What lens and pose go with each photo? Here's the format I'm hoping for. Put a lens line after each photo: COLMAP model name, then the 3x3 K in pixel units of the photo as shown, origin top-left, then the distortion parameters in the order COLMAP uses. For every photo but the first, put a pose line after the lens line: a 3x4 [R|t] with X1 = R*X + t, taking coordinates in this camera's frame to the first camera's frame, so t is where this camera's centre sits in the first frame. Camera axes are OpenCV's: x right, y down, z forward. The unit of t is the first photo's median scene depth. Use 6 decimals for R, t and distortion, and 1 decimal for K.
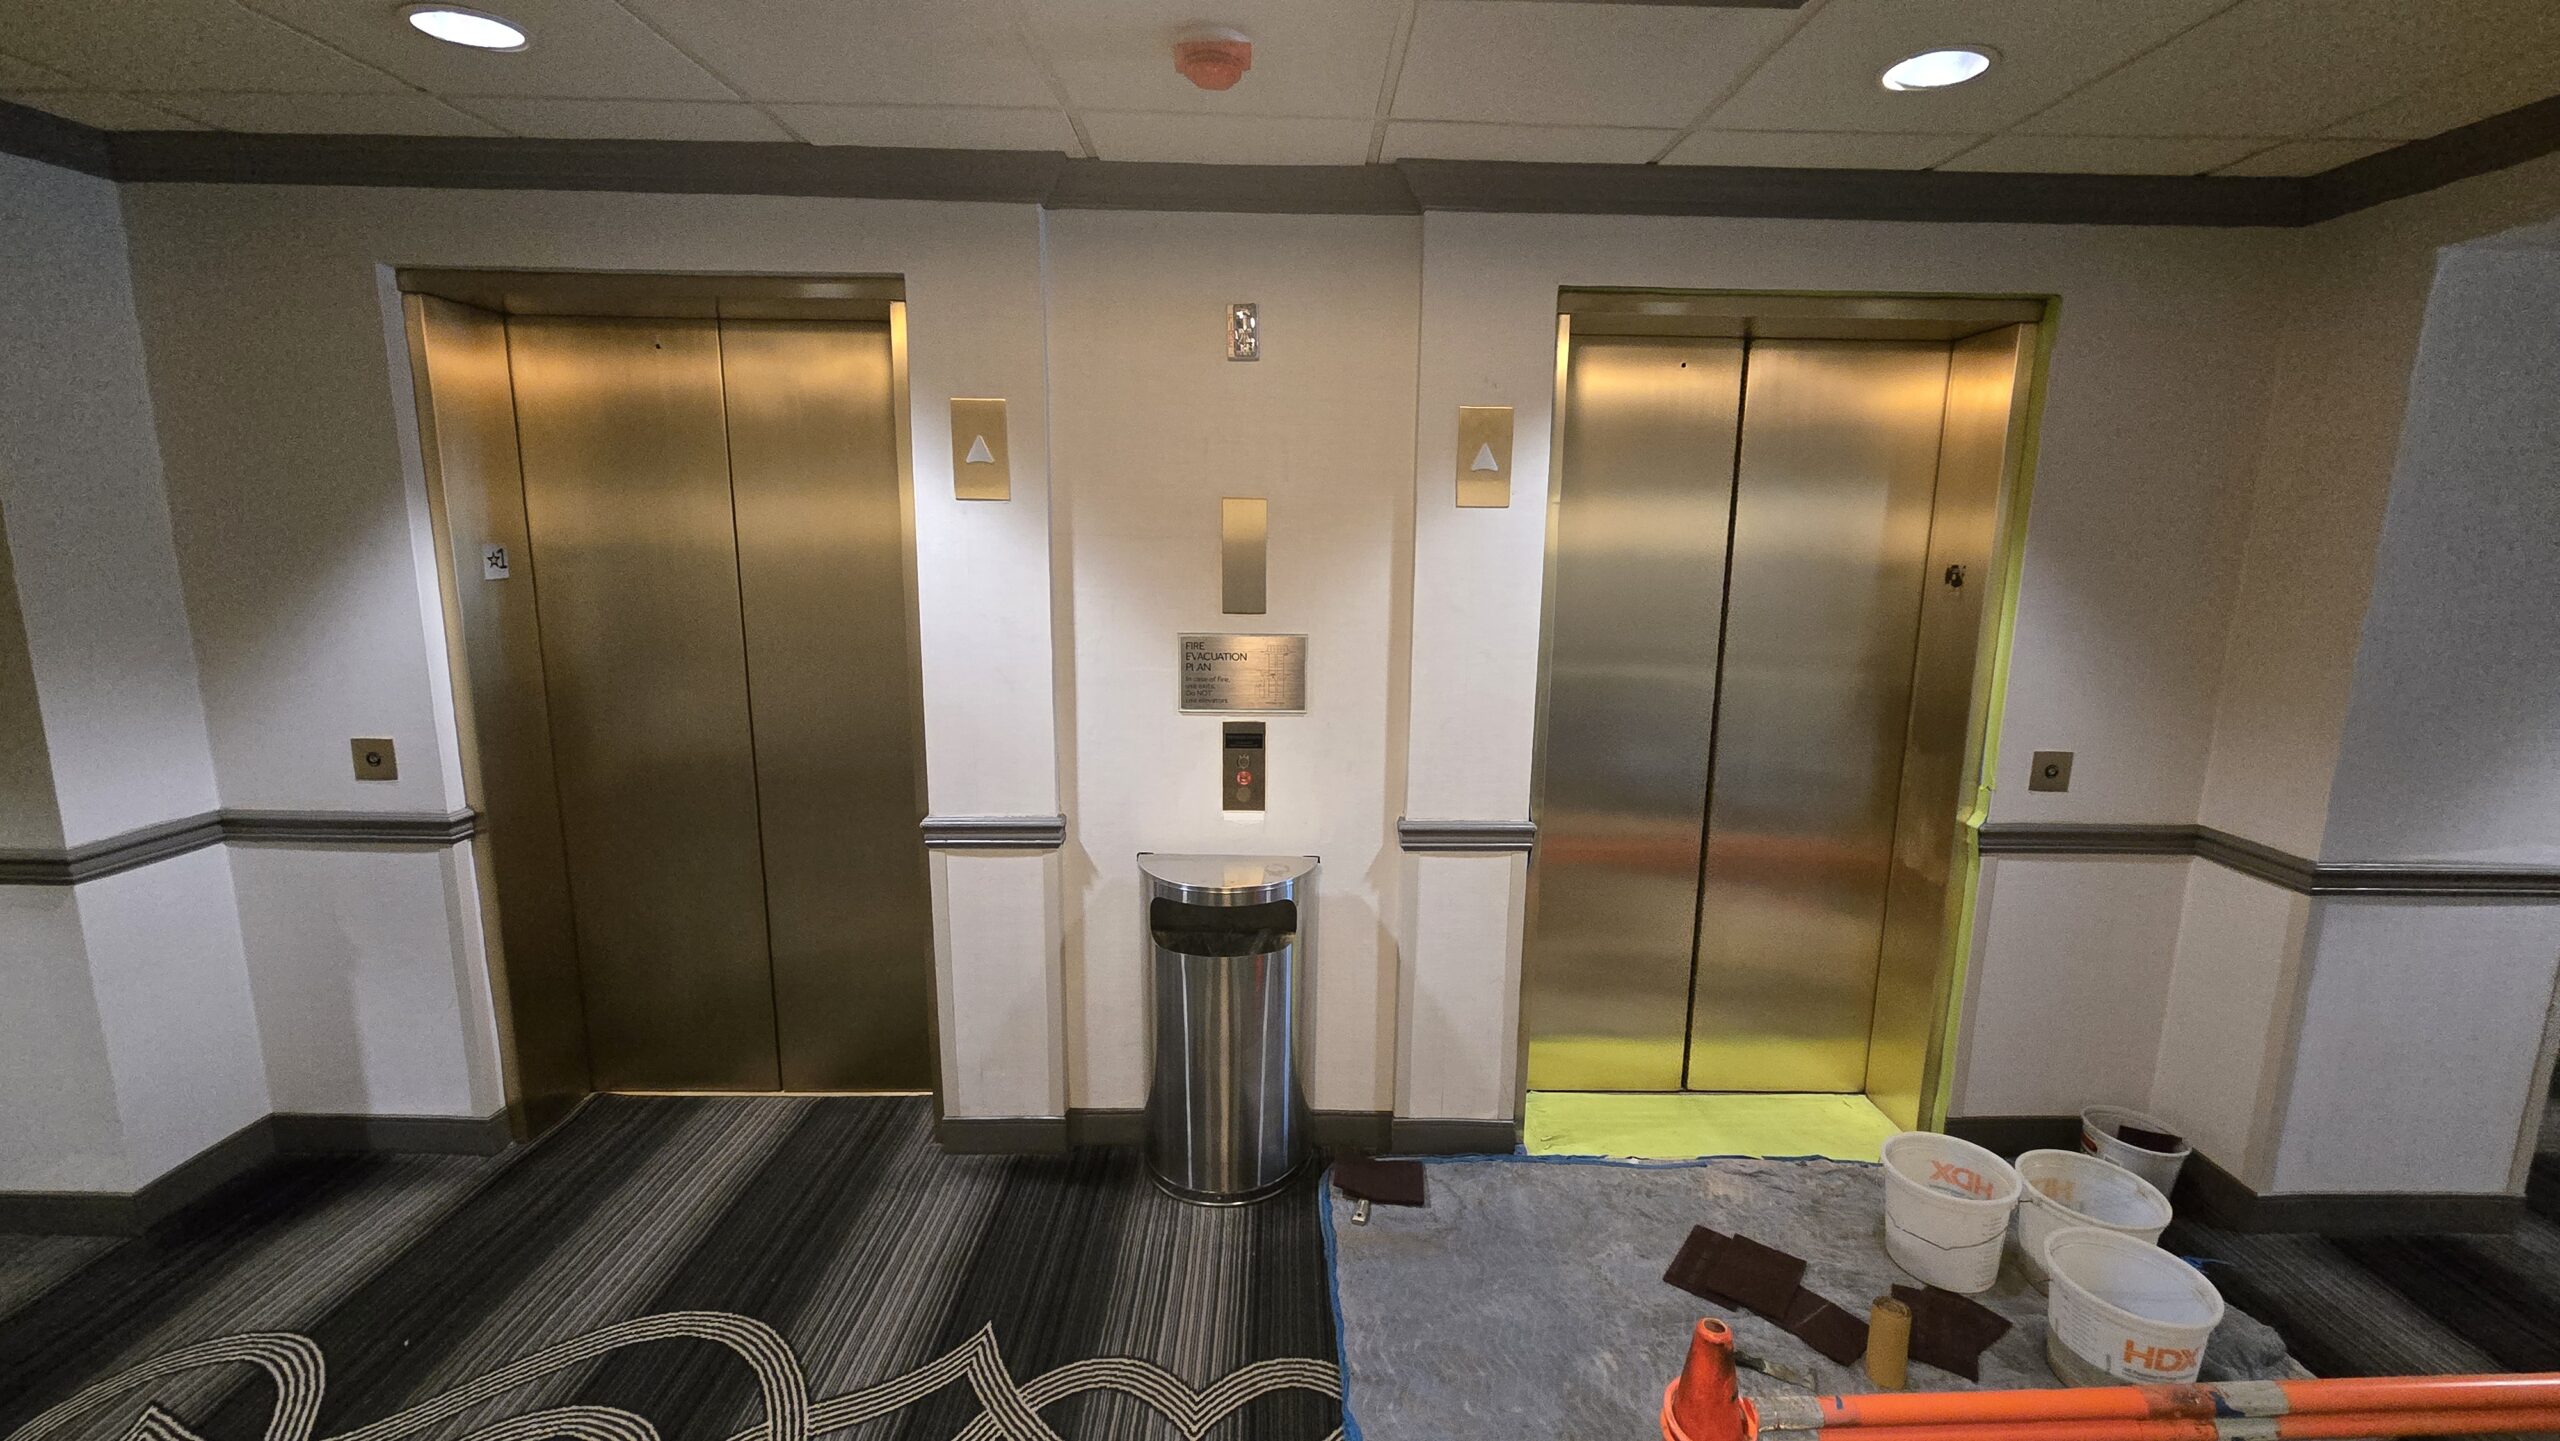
lens RADIAL K [[1061.3, 0, 1280.0], [0, 1061.3, 720.5], [0, 0, 1]] dist [-0.000795, -0.000182]
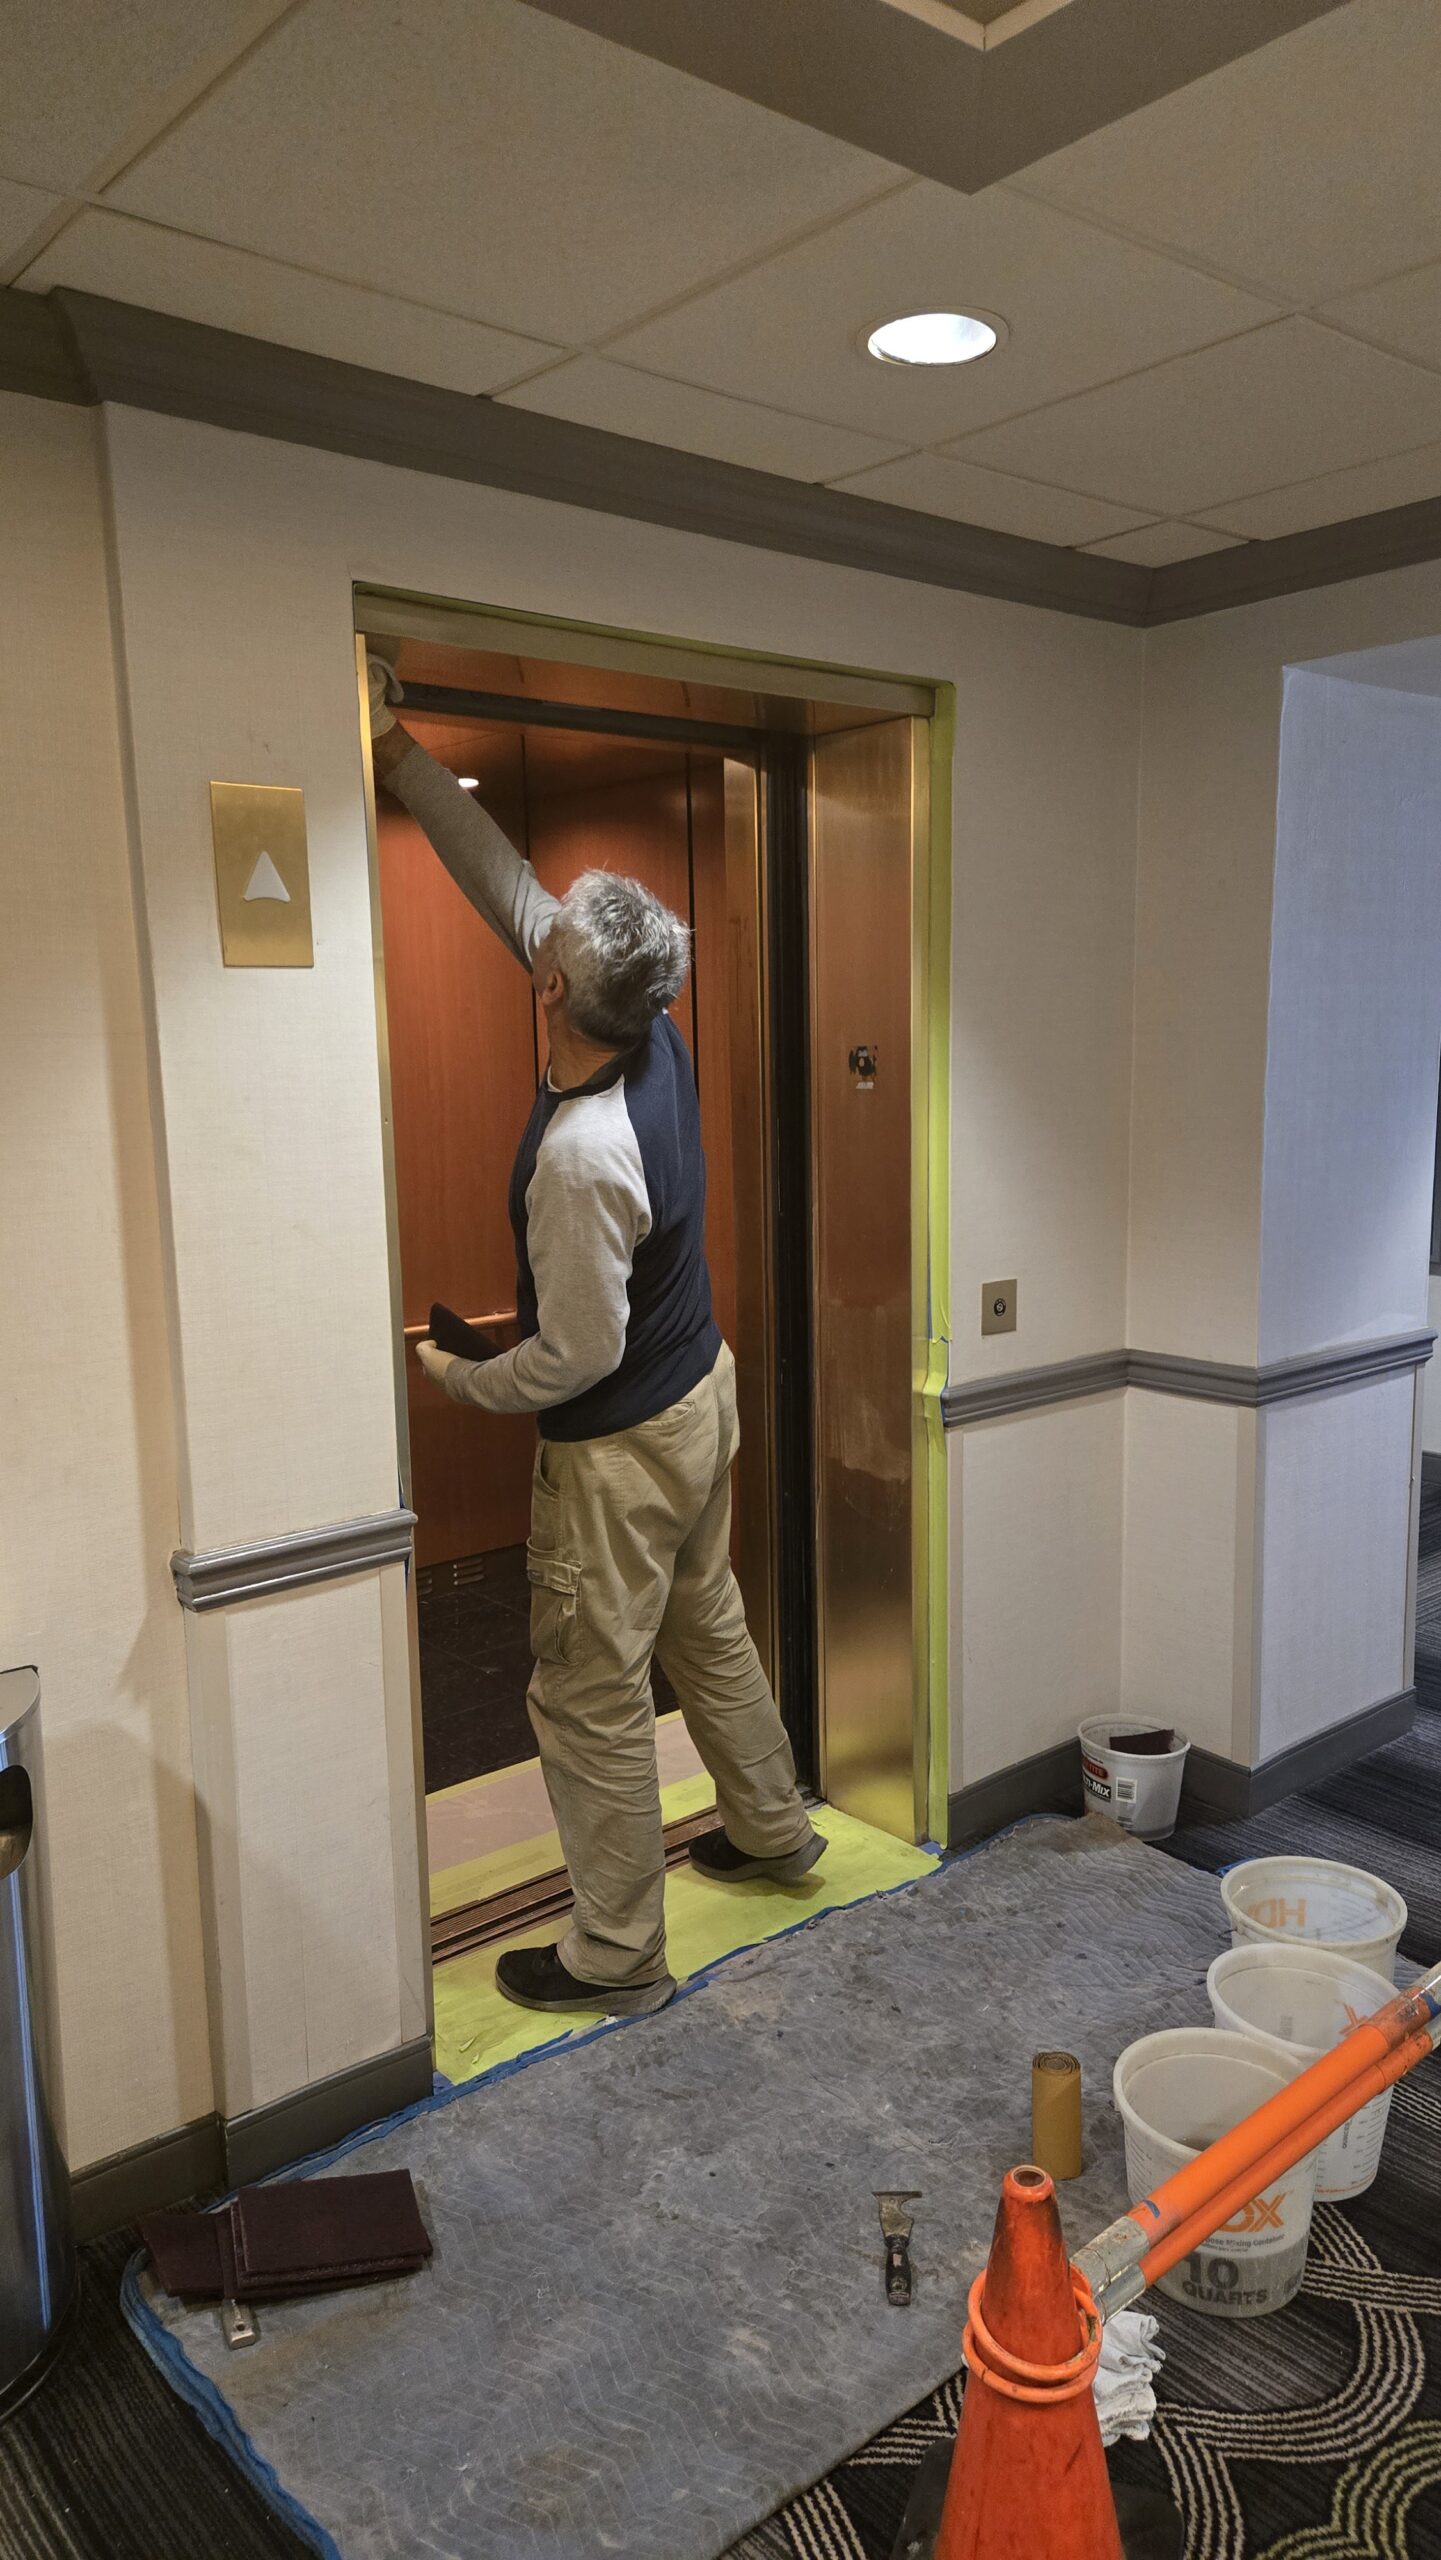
lens RADIAL K [[1750.7, 0, 721.6], [0, 1750.7, 1315.3], [0, 0, 1]] dist [0.079856, -0.082608]
pose [[0.757954, -0.130150, 0.639193, -0.237524], [0.145135, 0.988979, 0.029271, -0.012569], [-0.635958, 0.070583, 0.768489, 0.148075]]
